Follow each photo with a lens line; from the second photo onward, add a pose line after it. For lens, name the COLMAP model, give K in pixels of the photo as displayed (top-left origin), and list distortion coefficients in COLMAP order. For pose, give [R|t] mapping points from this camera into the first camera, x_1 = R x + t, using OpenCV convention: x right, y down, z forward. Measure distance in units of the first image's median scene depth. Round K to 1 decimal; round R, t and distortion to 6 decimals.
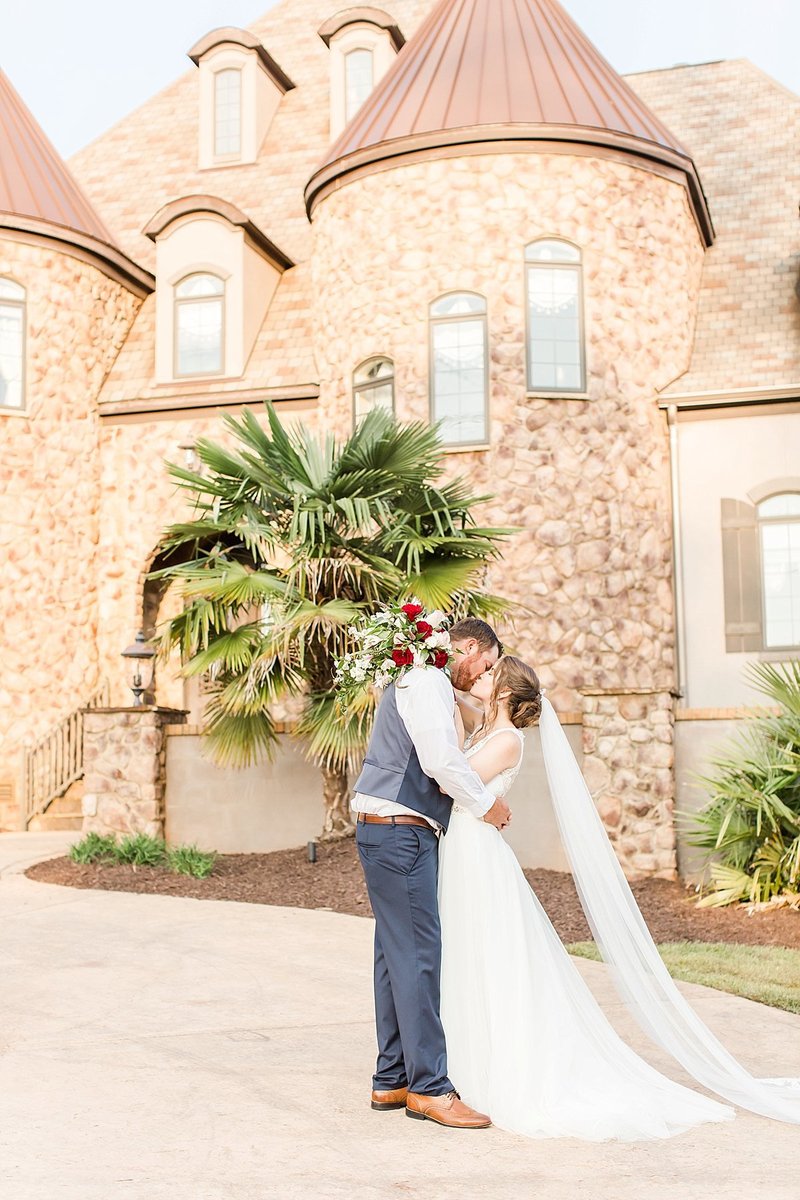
lens RADIAL K [[1755.8, 0, 388.6], [0, 1755.8, 605.3], [0, 0, 1]] dist [0.033084, 0.000000]
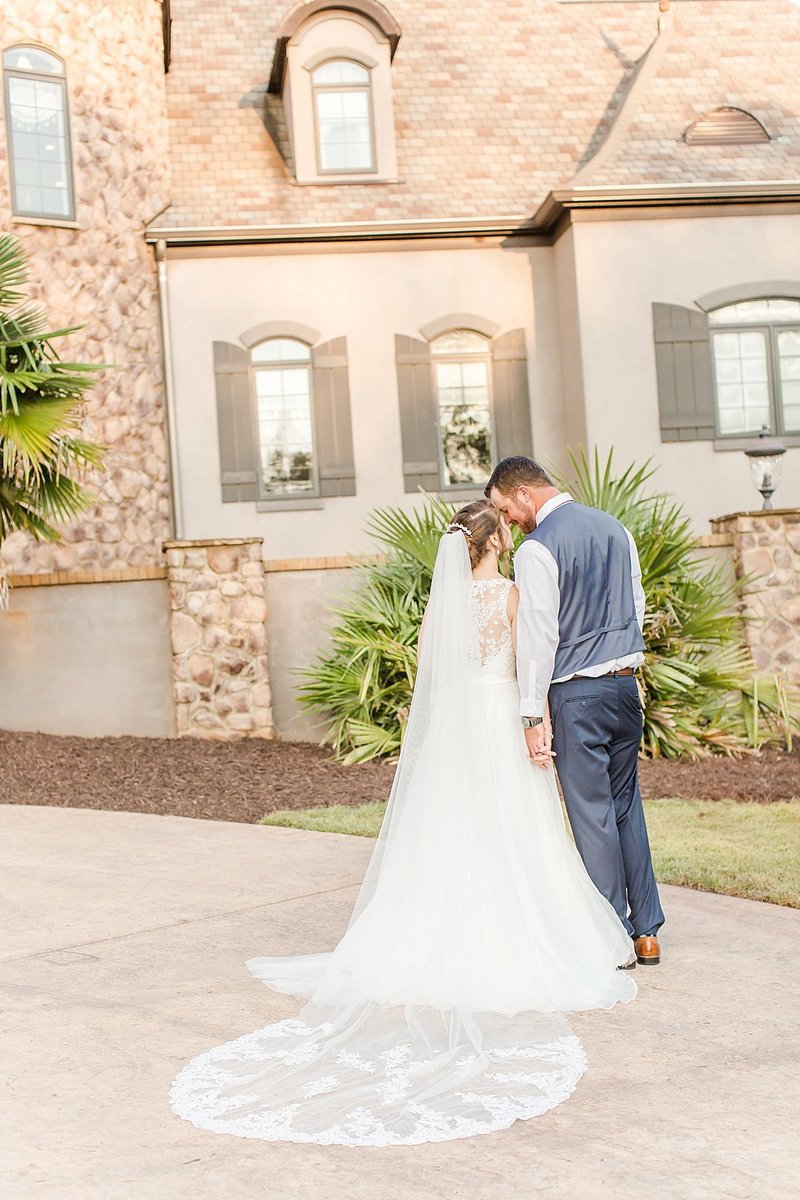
lens RADIAL K [[1755.8, 0, 417.5], [0, 1755.8, 609.4], [0, 0, 1]] dist [0.033084, 0.000000]
pose [[0.915886, -0.034863, 0.399922, -0.100022], [0.000648, 0.996349, 0.085370, 0.003178], [-0.401438, -0.077930, 0.912565, 0.069828]]
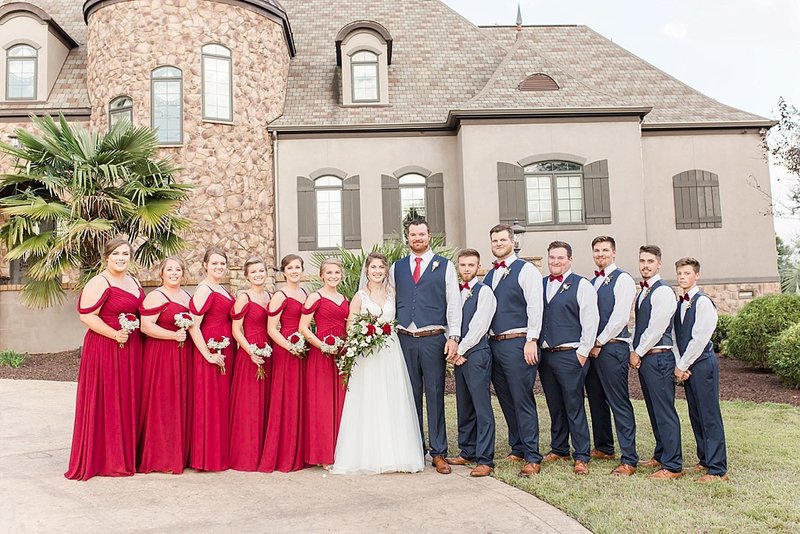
lens RADIAL K [[817.3, 0, 424.5], [0, 817.3, 247.1], [0, 0, 1]] dist [0.010797, 0.000000]
pose [[0.939991, 0.013464, 0.340933, 0.000441], [-0.020338, 0.999655, 0.016596, 0.003903], [-0.340592, -0.022533, 0.939941, 0.031973]]
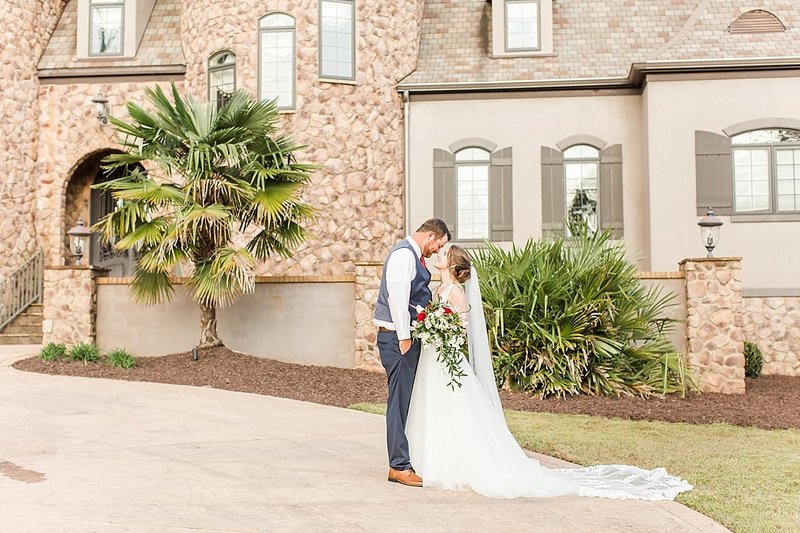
lens RADIAL K [[1170.5, 0, 398.4], [0, 1170.5, 261.4], [0, 0, 1]] dist [0.033084, 0.000000]
pose [[0.984851, 0.023765, 0.171768, -0.030537], [-0.031619, 0.998569, 0.043129, -0.001650], [-0.170498, -0.047907, 0.984193, -0.083741]]
